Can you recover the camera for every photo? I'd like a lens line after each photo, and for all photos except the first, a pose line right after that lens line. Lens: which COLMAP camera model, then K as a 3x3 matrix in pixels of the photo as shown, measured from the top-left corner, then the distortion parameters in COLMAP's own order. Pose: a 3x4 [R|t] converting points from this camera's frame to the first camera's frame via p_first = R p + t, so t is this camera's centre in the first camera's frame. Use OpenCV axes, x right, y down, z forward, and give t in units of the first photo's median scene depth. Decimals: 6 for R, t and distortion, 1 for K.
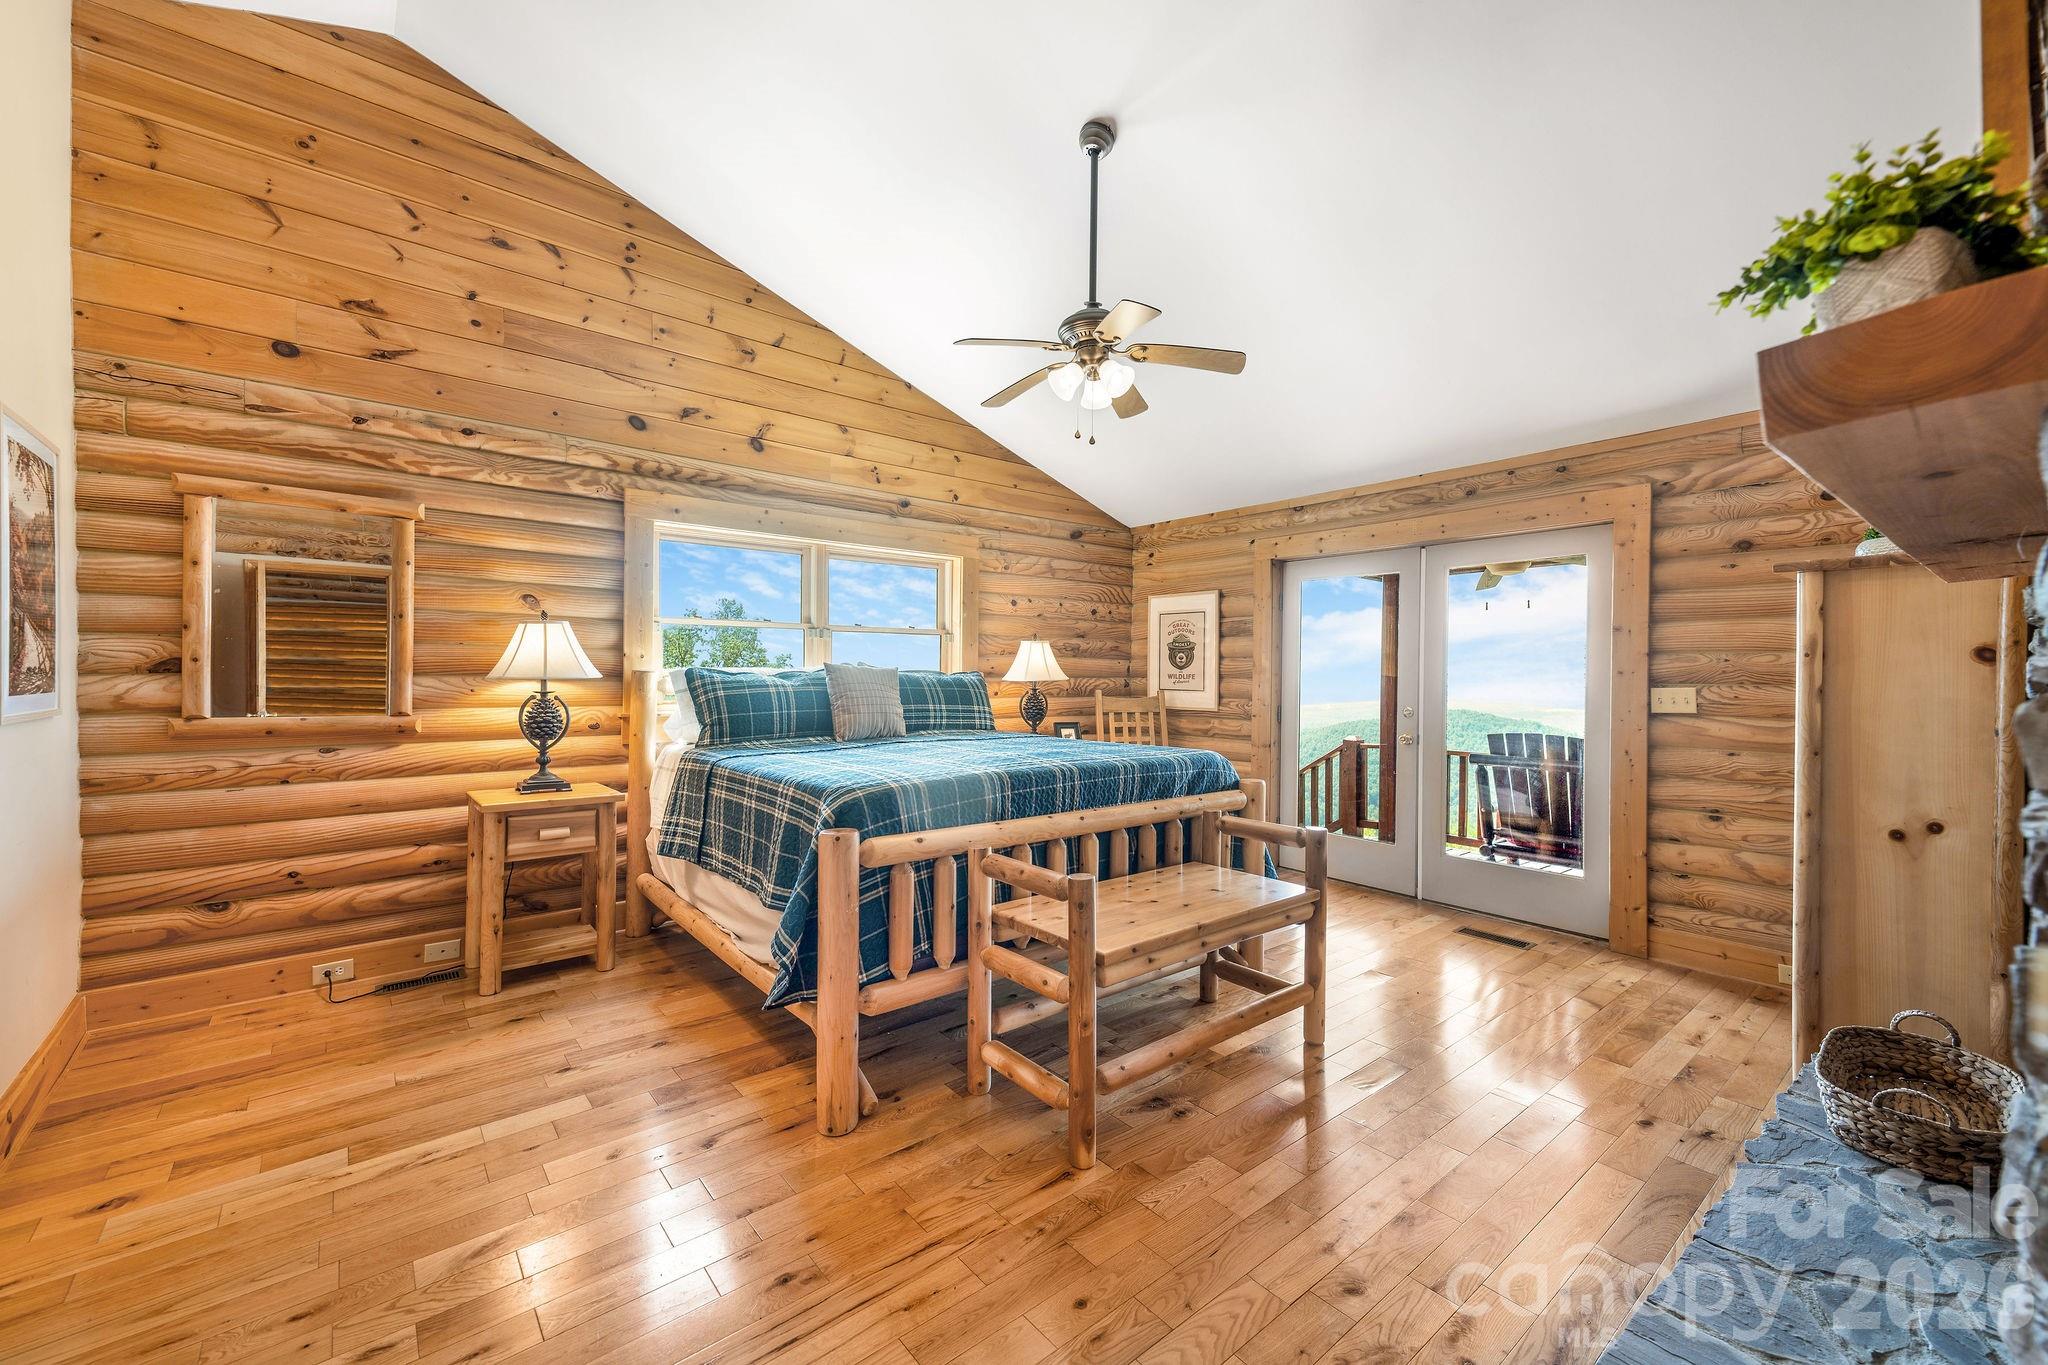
lens RADIAL K [[834.9, 0, 1045.3], [0, 834.9, 682.2], [0, 0, 1]] dist [0.013346, -0.007489]
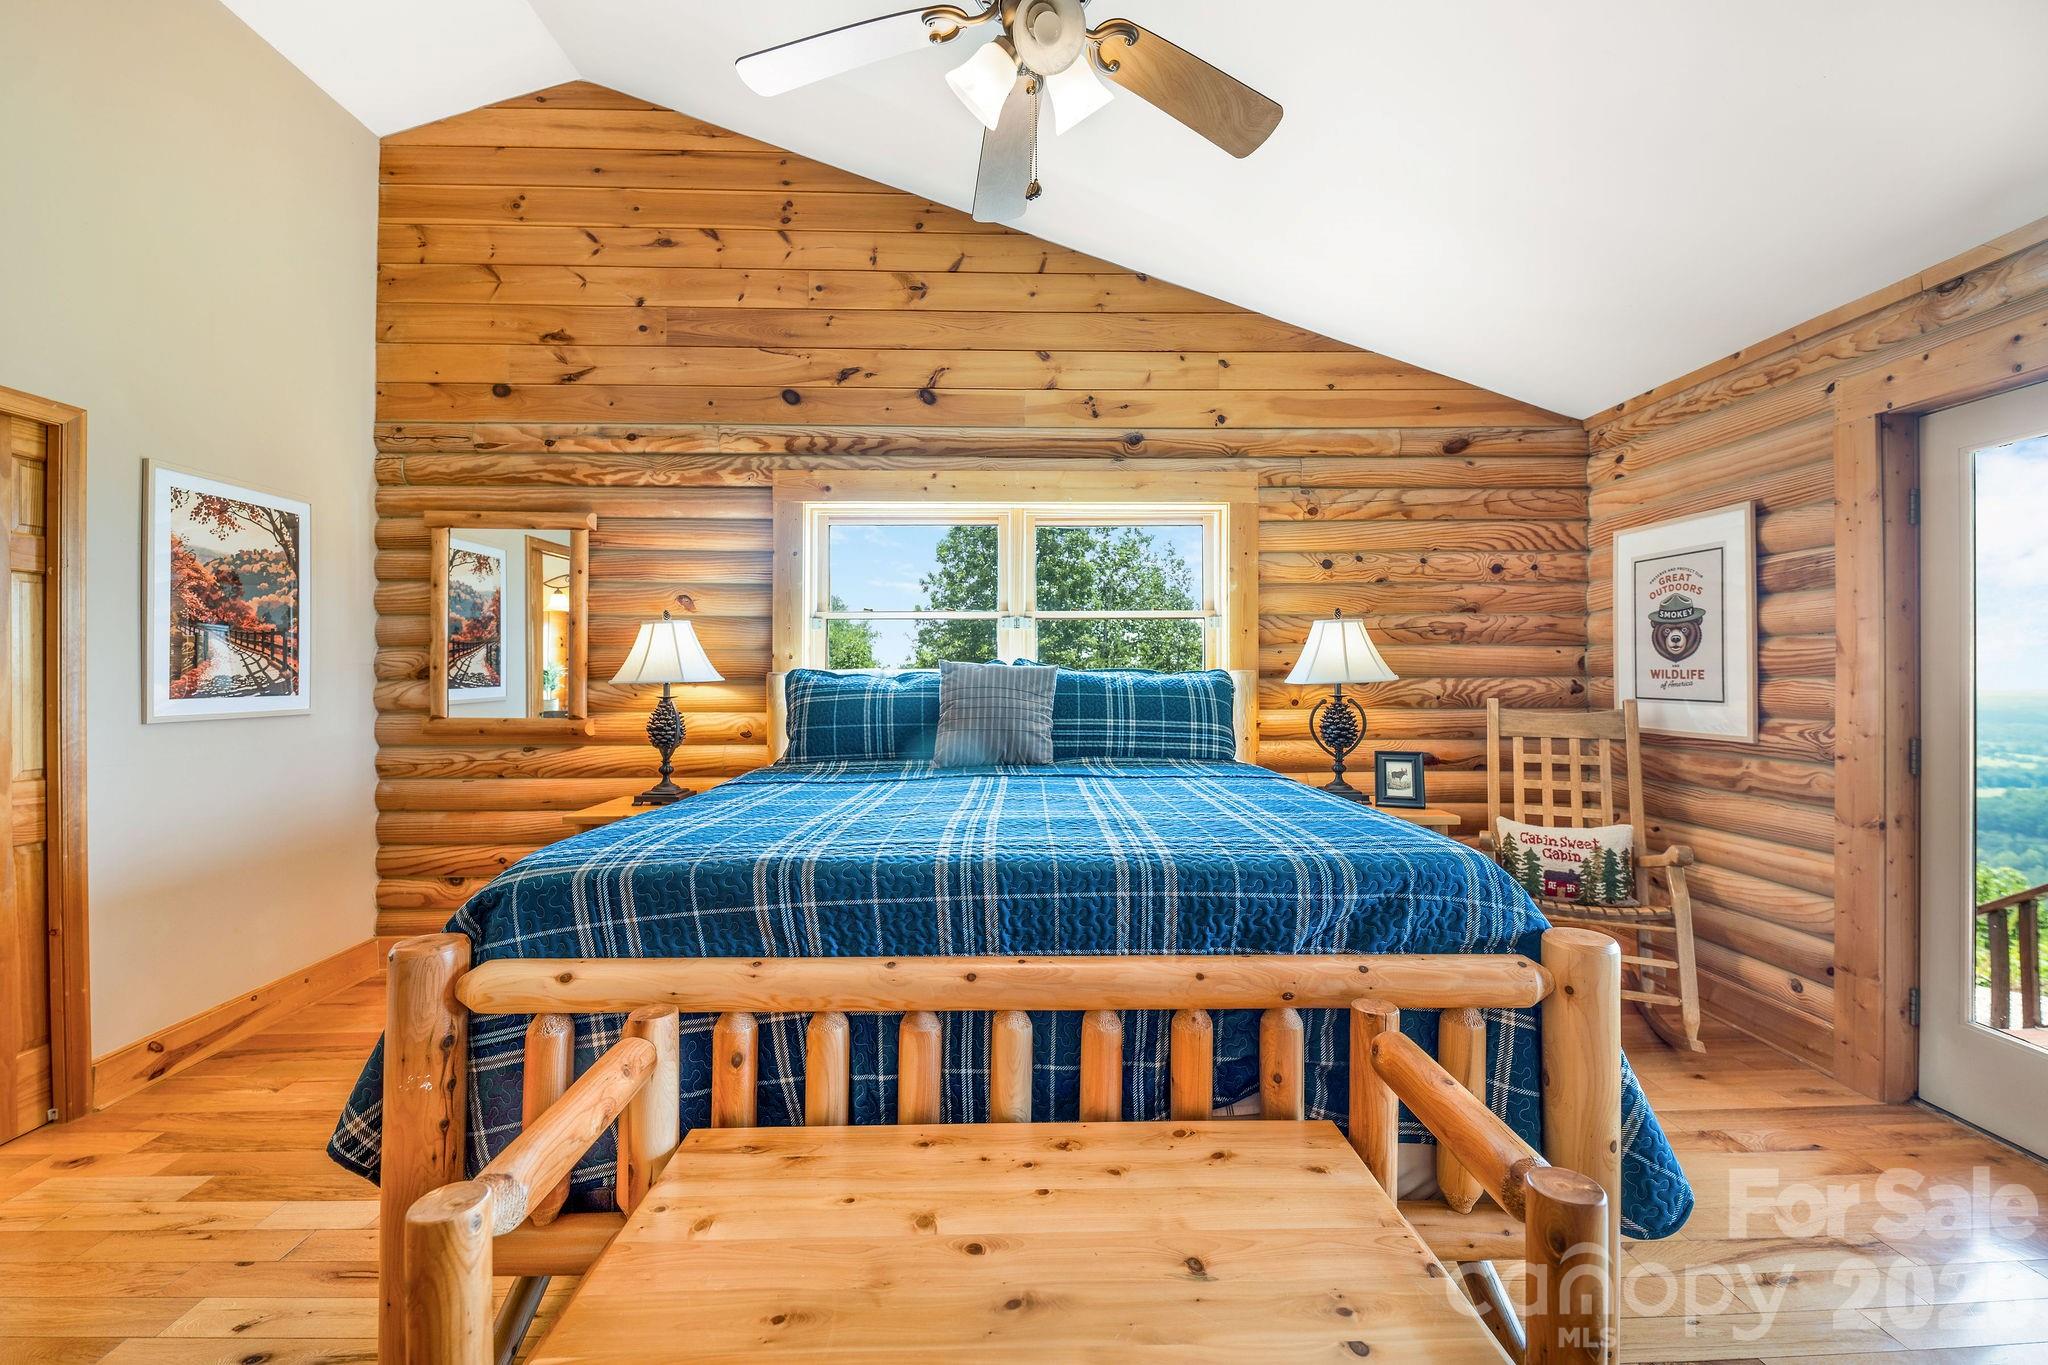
lens RADIAL K [[834.9, 0, 1020.1], [0, 834.9, 665.2], [0, 0, 1]] dist [0.013346, -0.007489]
pose [[0.765814, -0.014219, -0.642905, 0.268093], [0.002321, 0.999810, -0.019348, -0.004210], [0.643058, 0.013324, 0.765701, 0.462851]]
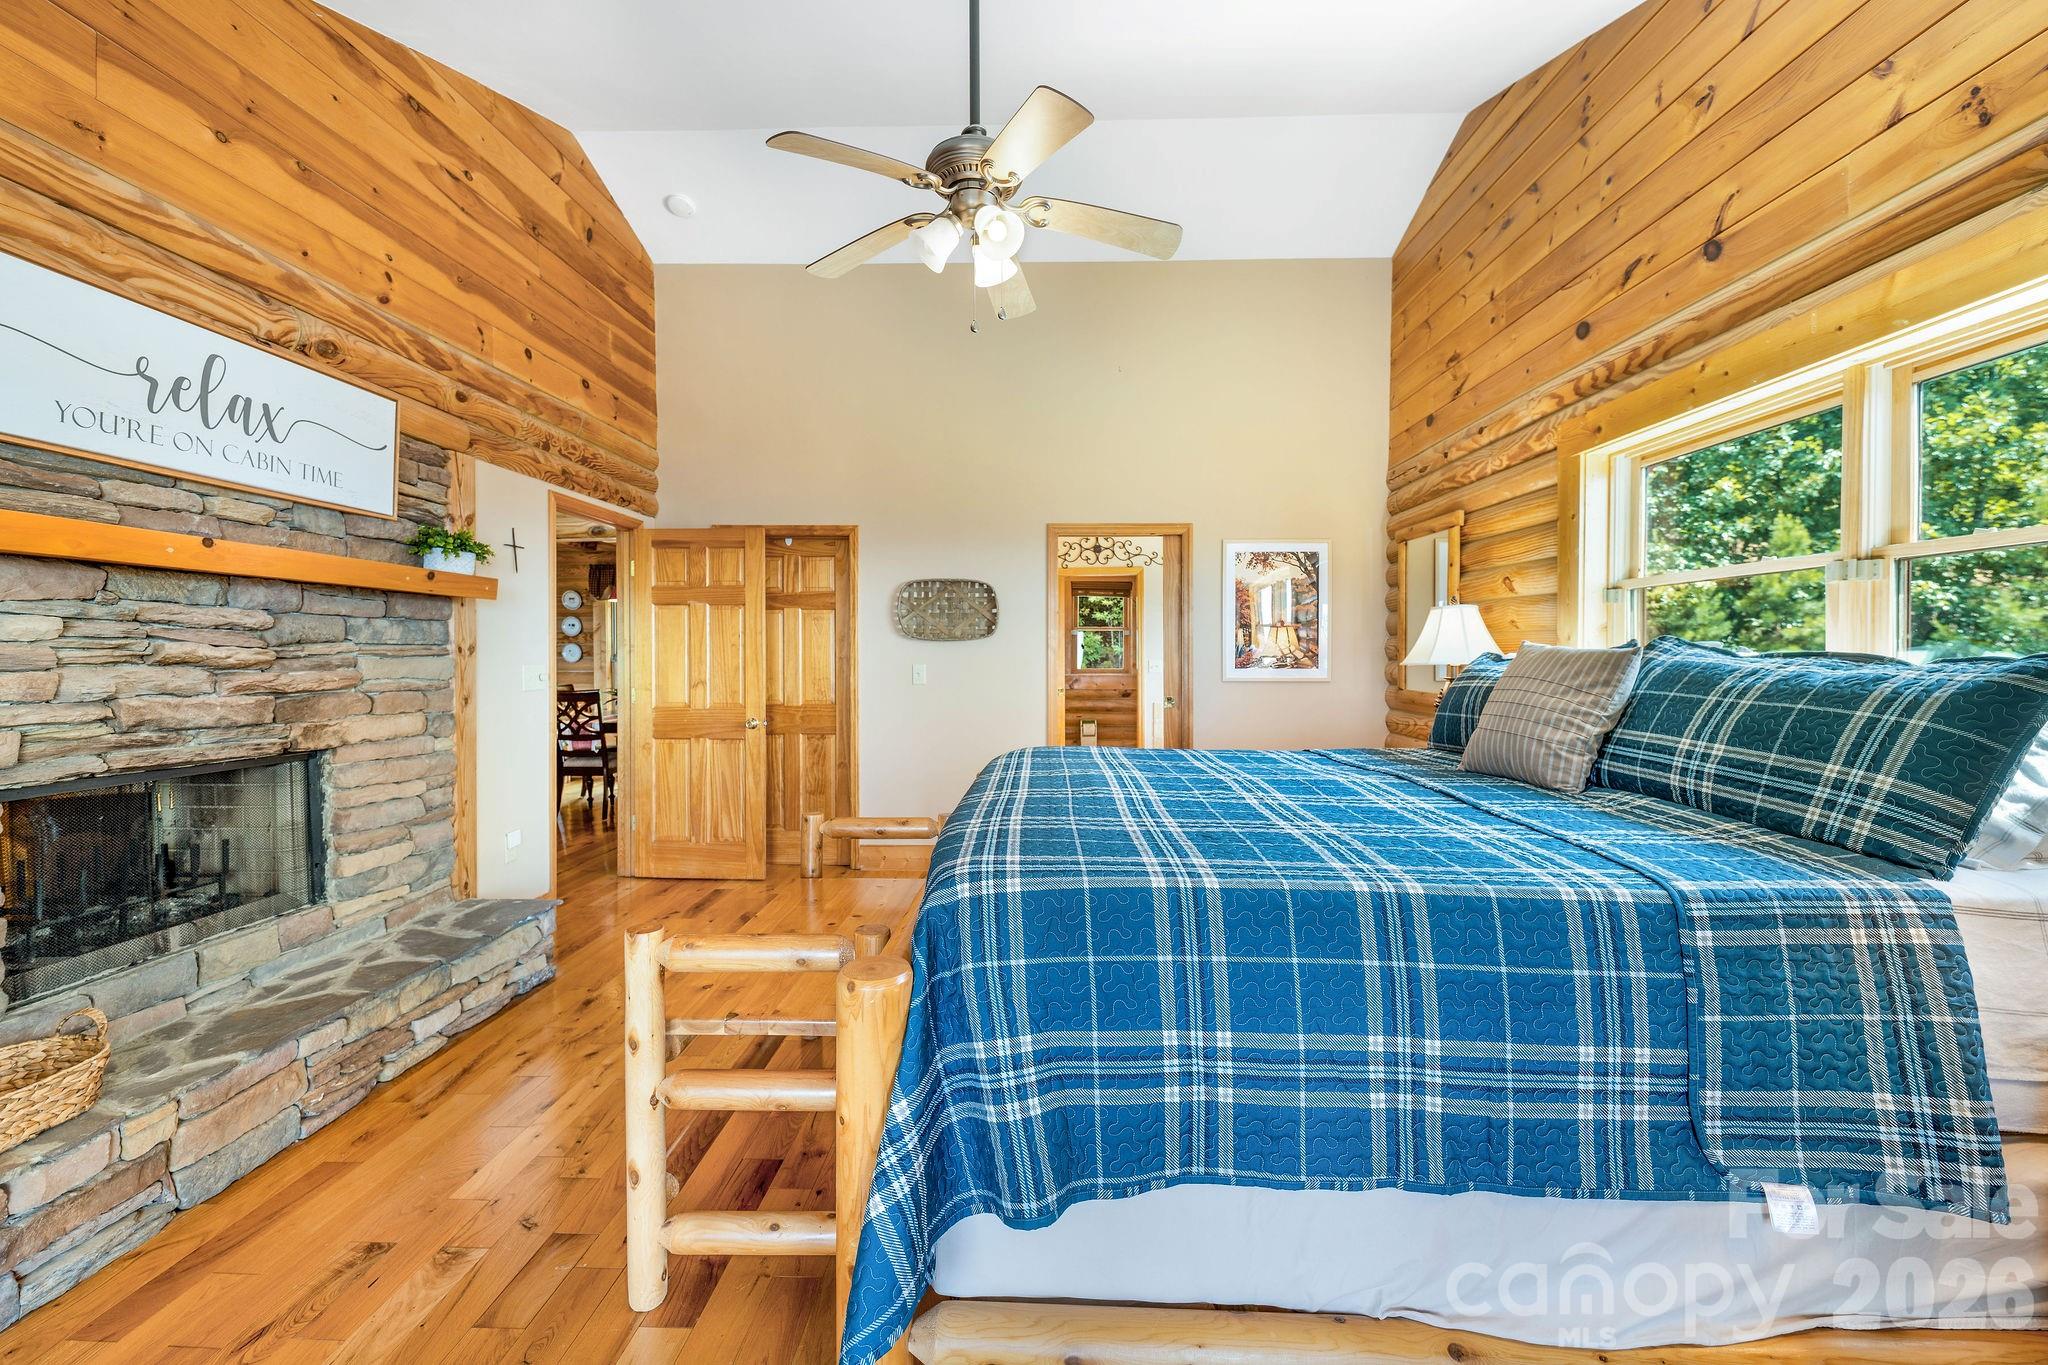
lens RADIAL K [[834.9, 0, 1017.5], [0, 834.9, 656.1], [0, 0, 1]] dist [0.013346, -0.007489]
pose [[-0.690766, -0.006879, -0.723046, 0.405032], [-0.013238, 0.999907, 0.003134, -0.010146], [0.722957, 0.011737, -0.690793, 1.131096]]
